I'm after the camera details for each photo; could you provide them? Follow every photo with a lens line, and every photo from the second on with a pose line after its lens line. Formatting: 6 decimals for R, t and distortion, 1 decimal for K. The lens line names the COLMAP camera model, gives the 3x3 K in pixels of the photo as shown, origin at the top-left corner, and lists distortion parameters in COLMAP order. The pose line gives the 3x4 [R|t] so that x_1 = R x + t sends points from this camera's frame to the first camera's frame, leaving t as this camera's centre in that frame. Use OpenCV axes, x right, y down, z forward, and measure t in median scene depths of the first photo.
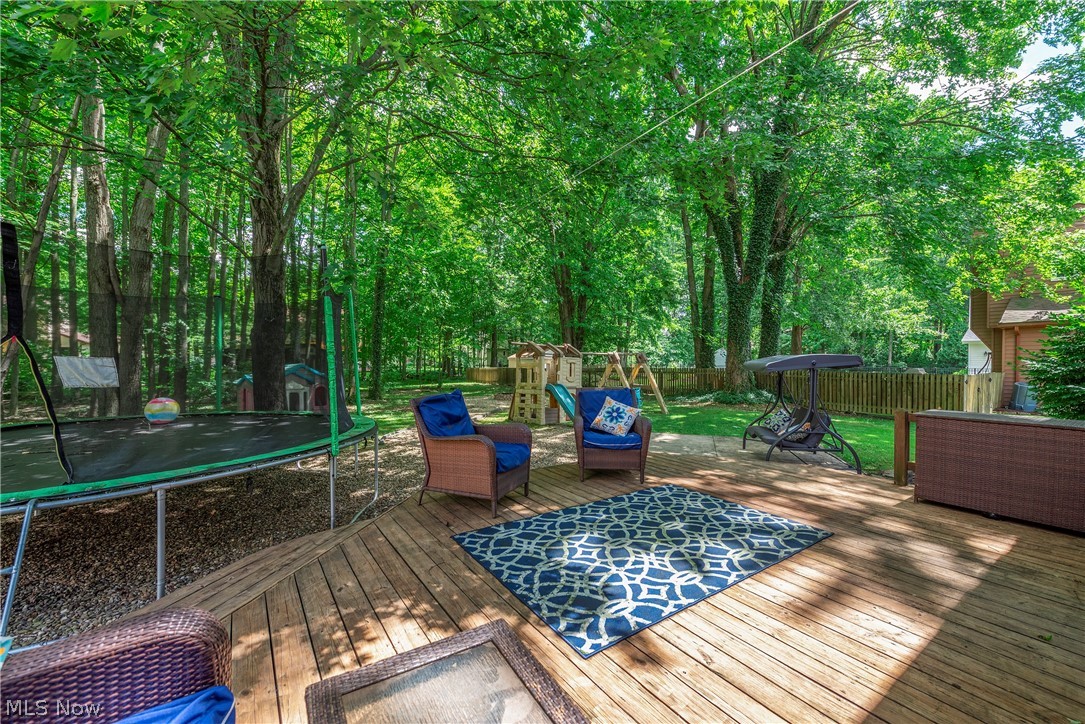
lens RADIAL K [[430.9, 0, 539.9], [0, 430.9, 365.1], [0, 0, 1]] dist [0.000982, -0.000047]
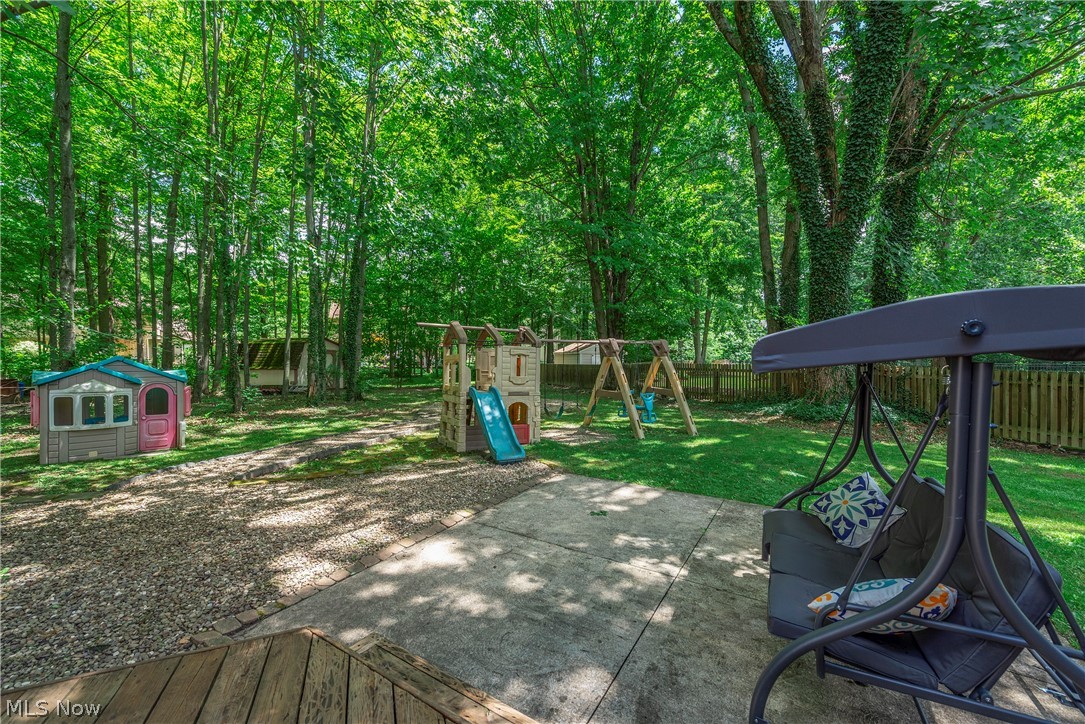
lens RADIAL K [[430.9, 0, 539.9], [0, 430.9, 365.1], [0, 0, 1]] dist [0.000982, -0.000047]
pose [[0.975906, 0.005008, -0.218133, 0.194678], [-0.003172, 0.999957, 0.008765, 0.004993], [0.218168, -0.007862, 0.975880, 0.306588]]
